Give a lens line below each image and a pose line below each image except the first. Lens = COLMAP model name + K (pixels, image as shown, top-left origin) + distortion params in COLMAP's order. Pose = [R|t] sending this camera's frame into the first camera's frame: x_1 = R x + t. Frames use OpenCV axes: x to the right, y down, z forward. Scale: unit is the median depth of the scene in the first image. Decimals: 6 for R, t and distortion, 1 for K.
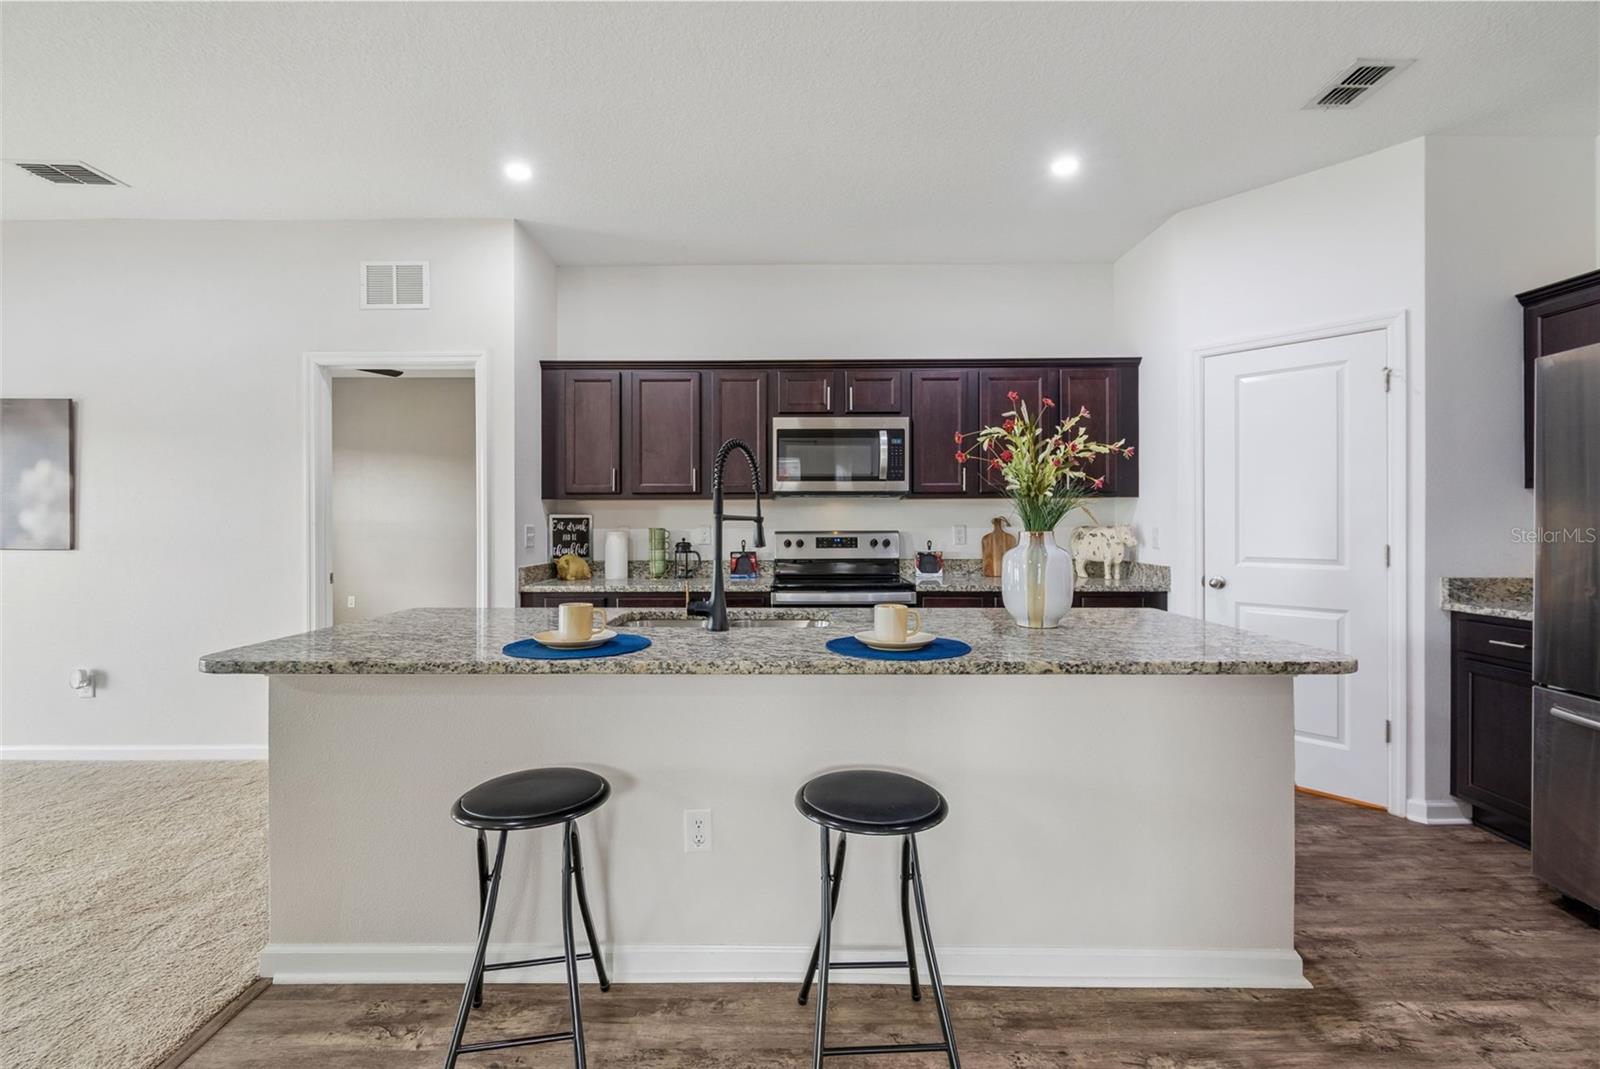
lens RADIAL K [[689.4, 0, 798.3], [0, 689.4, 528.7], [0, 0, 1]] dist [0.002455, -0.000005]
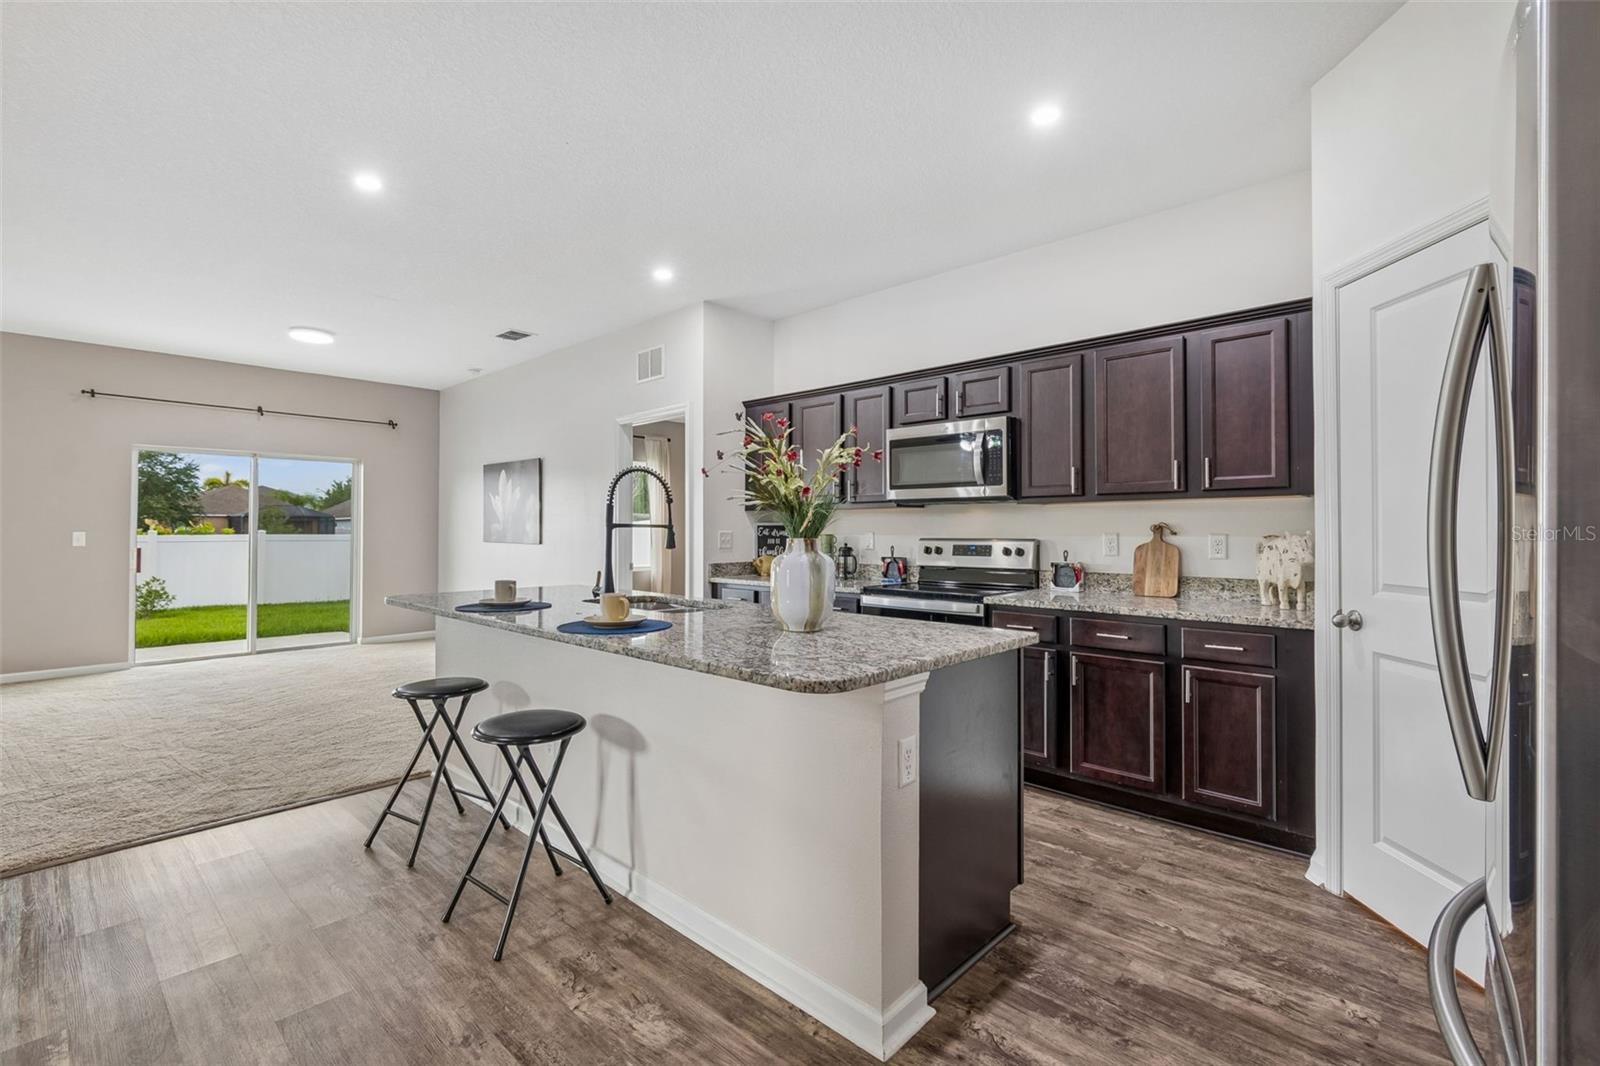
lens RADIAL K [[689.4, 0, 790.6], [0, 689.4, 530.8], [0, 0, 1]] dist [0.002455, -0.000005]
pose [[0.743221, 0.002941, -0.669040, 0.555494], [-0.007429, 0.999965, -0.003858, -0.001816], [0.669005, 0.007838, 0.743217, 0.118605]]
